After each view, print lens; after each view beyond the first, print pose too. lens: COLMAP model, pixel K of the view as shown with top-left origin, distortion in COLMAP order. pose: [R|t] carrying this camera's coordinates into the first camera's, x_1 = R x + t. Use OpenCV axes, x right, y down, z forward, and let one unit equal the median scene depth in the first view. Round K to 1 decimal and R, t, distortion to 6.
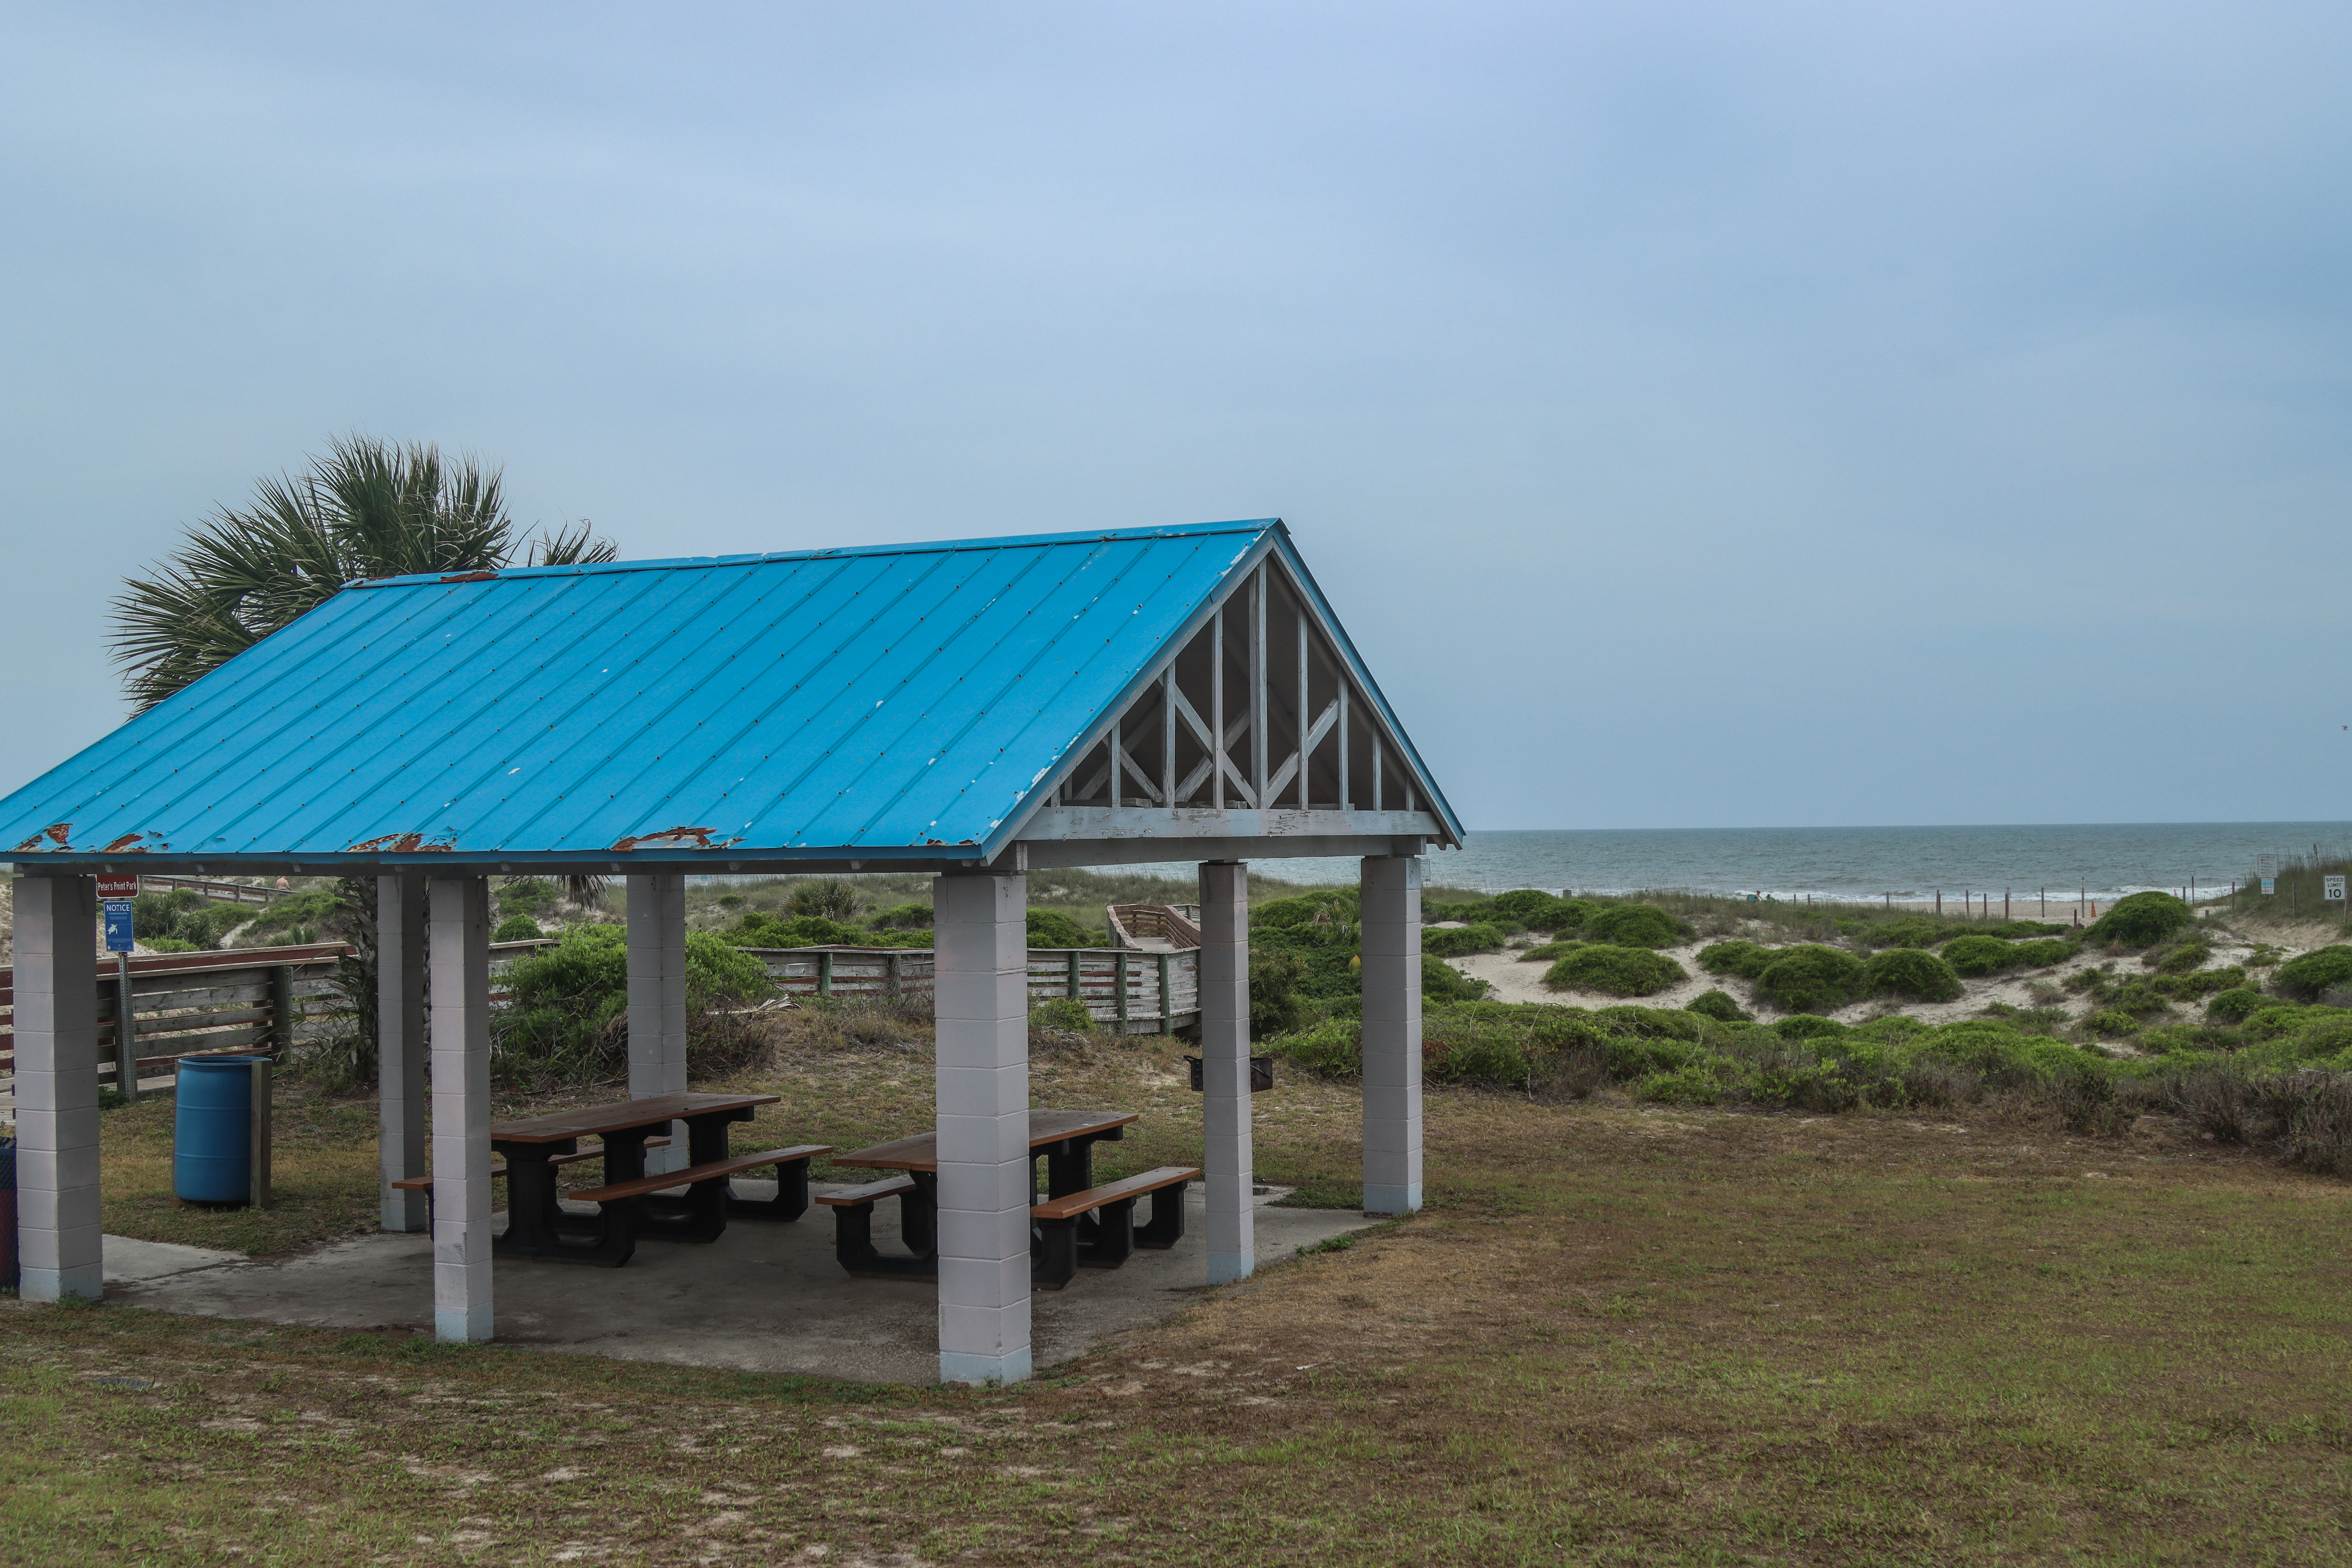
lens RADIAL K [[2950.9, 0, 1176.0], [0, 2950.9, 784.0], [0, 0, 1]] dist [-0.148628, 0.106632]
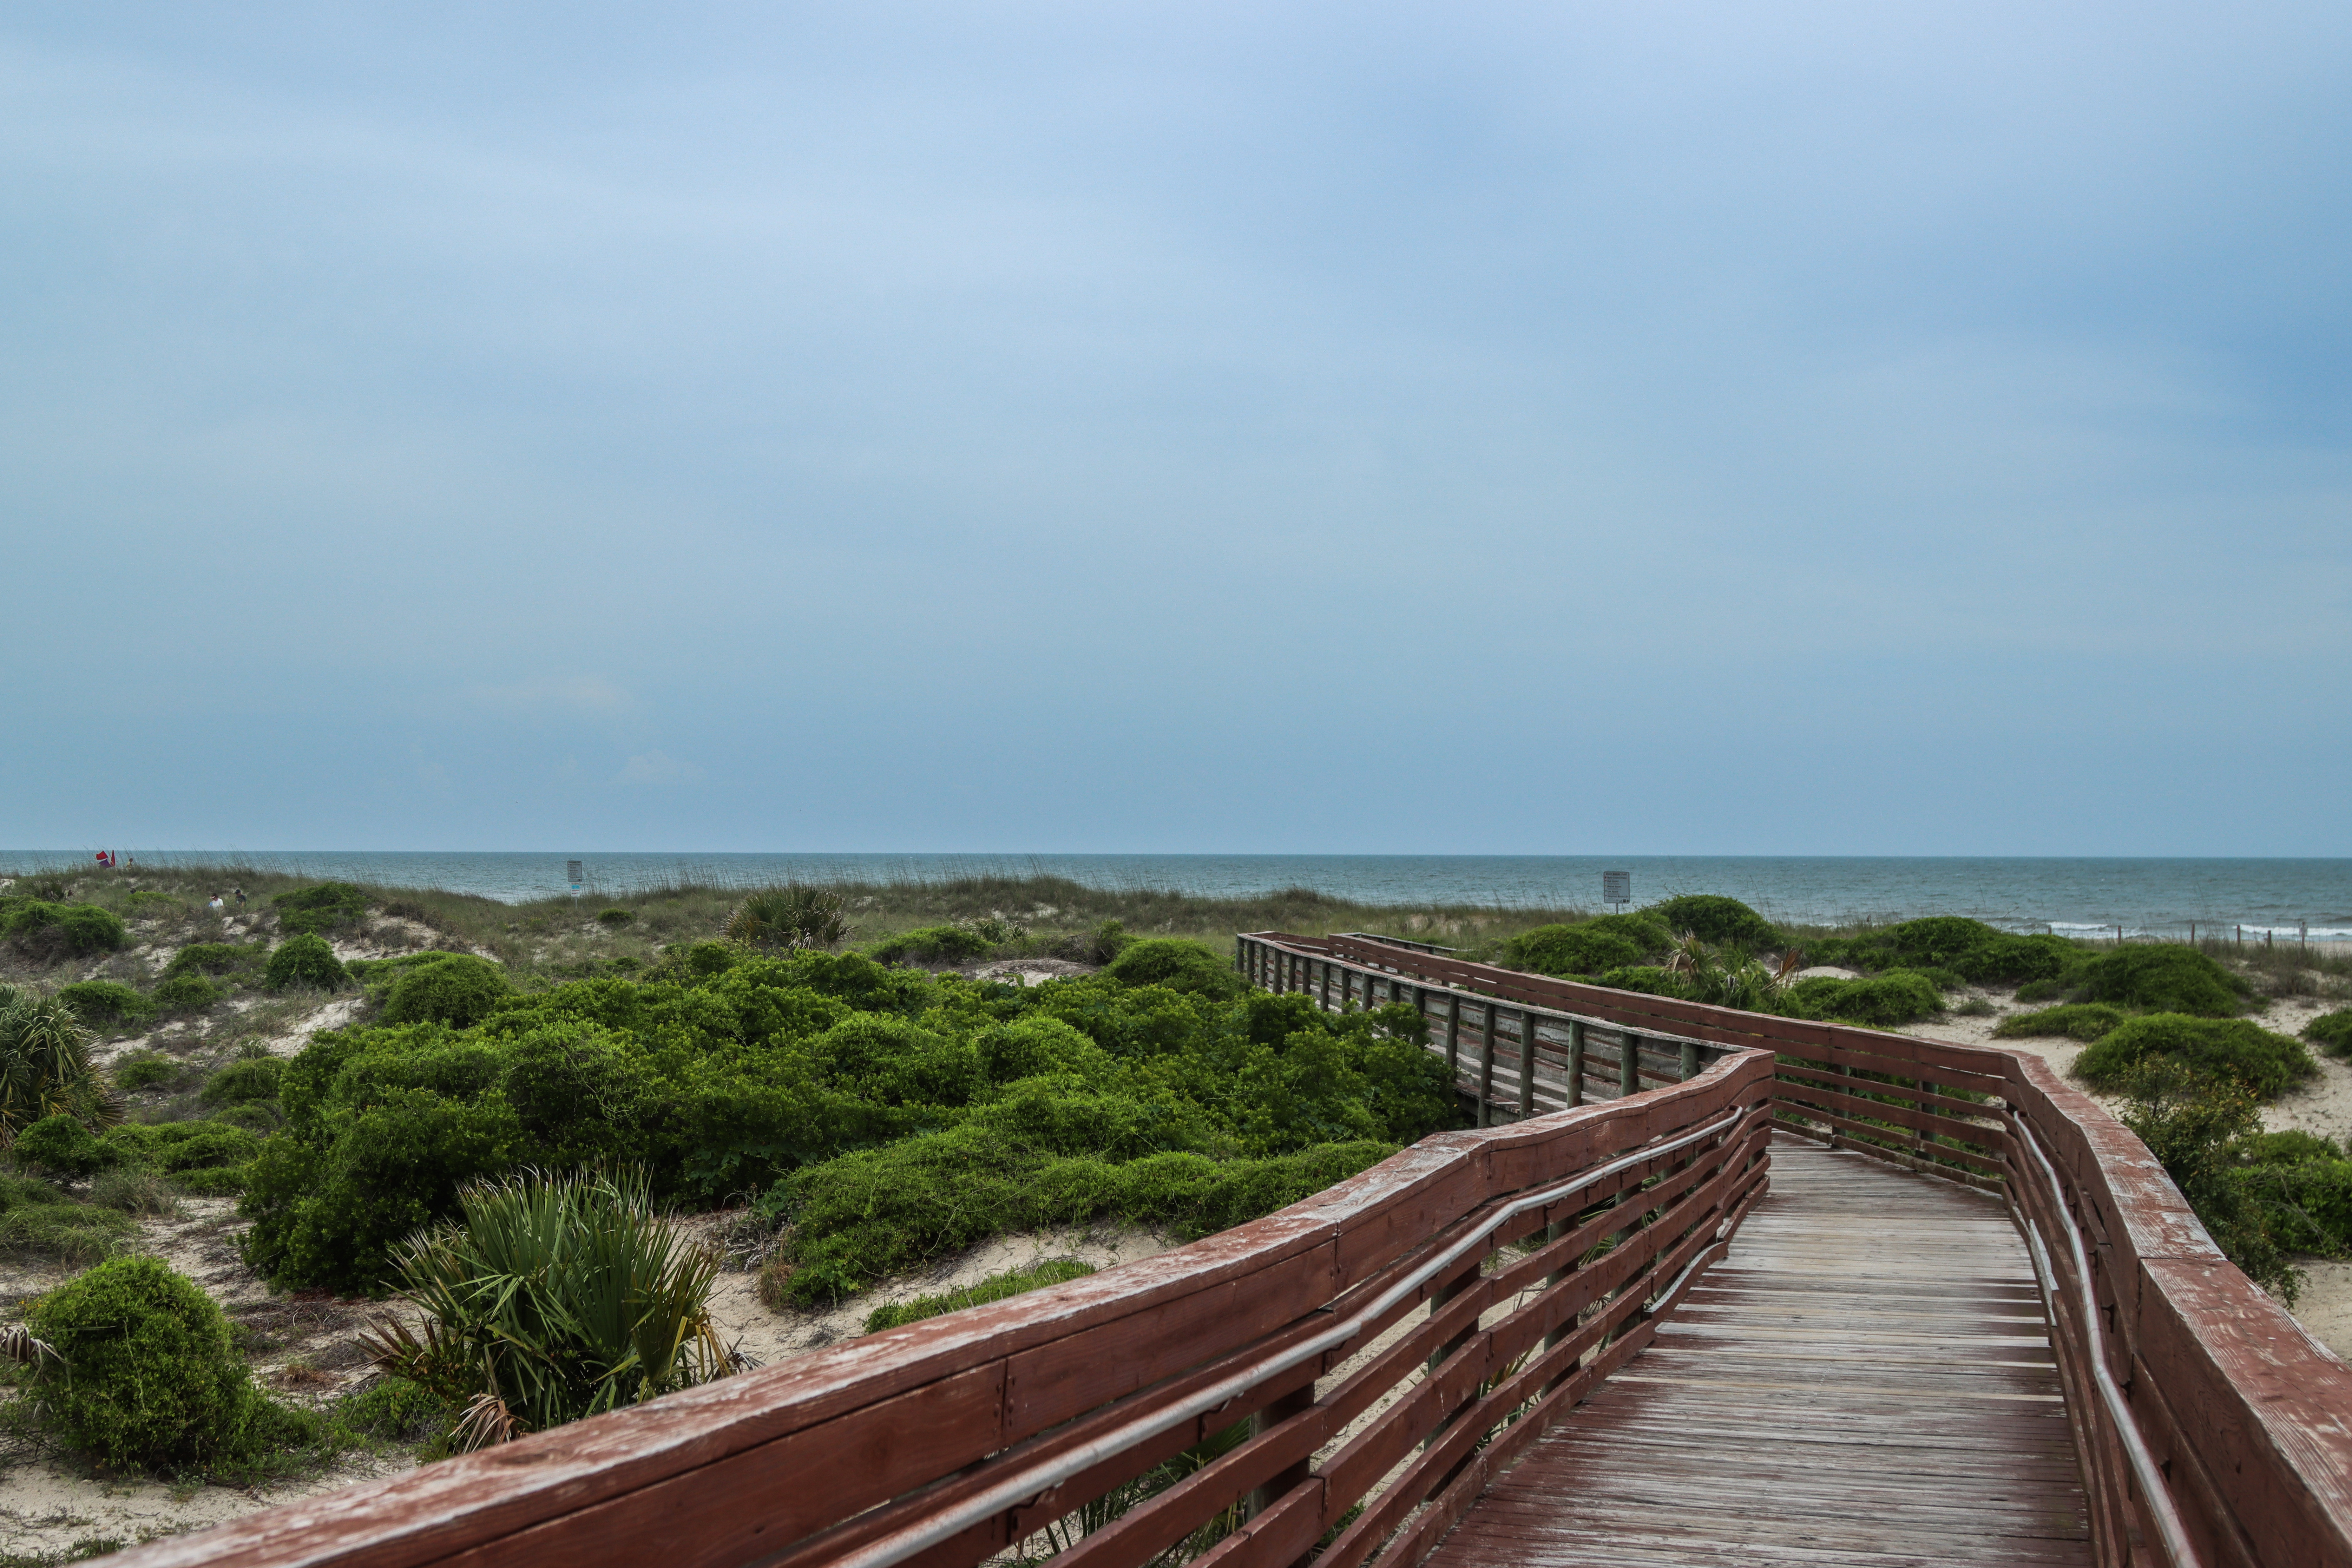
lens RADIAL K [[2951.1, 0, 1176.0], [0, 2951.1, 784.0], [0, 0, 1]] dist [-0.148628, 0.106632]
pose [[0.995725, 0.018154, 0.090568, -0.094290], [-0.017715, 0.999827, -0.005653, 0.012377], [-0.090655, 0.004024, 0.995874, 0.353852]]
